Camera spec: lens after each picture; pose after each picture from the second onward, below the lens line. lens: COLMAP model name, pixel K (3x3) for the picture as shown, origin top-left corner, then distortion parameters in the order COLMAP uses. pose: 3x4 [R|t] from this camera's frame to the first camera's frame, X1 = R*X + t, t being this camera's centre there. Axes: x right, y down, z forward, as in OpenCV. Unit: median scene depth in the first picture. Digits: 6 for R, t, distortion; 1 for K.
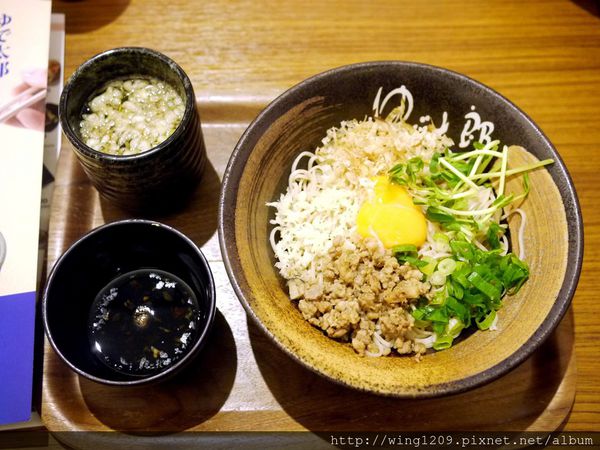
lens RADIAL K [[703.1, 0, 300.0], [0, 703.1, 225.0], [0, 0, 1]] dist [-0.012265, 0.040884]
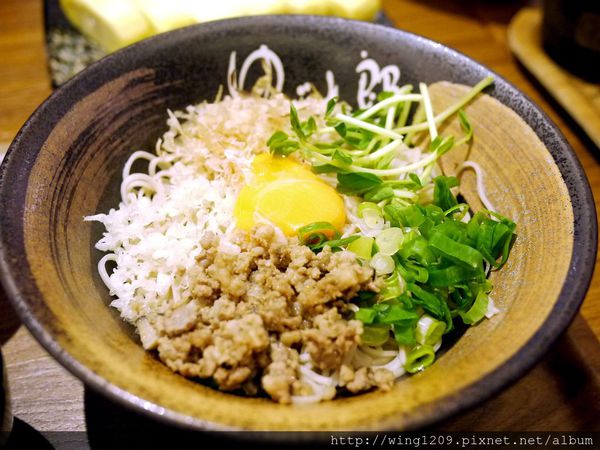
lens RADIAL K [[703.1, 0, 300.0], [0, 703.1, 225.0], [0, 0, 1]] dist [-0.012265, 0.040884]
pose [[0.968151, -0.177179, 0.176892, 0.025410], [0.227853, 0.916344, -0.329237, 0.226230], [-0.103760, 0.359057, 0.927530, 0.421029]]
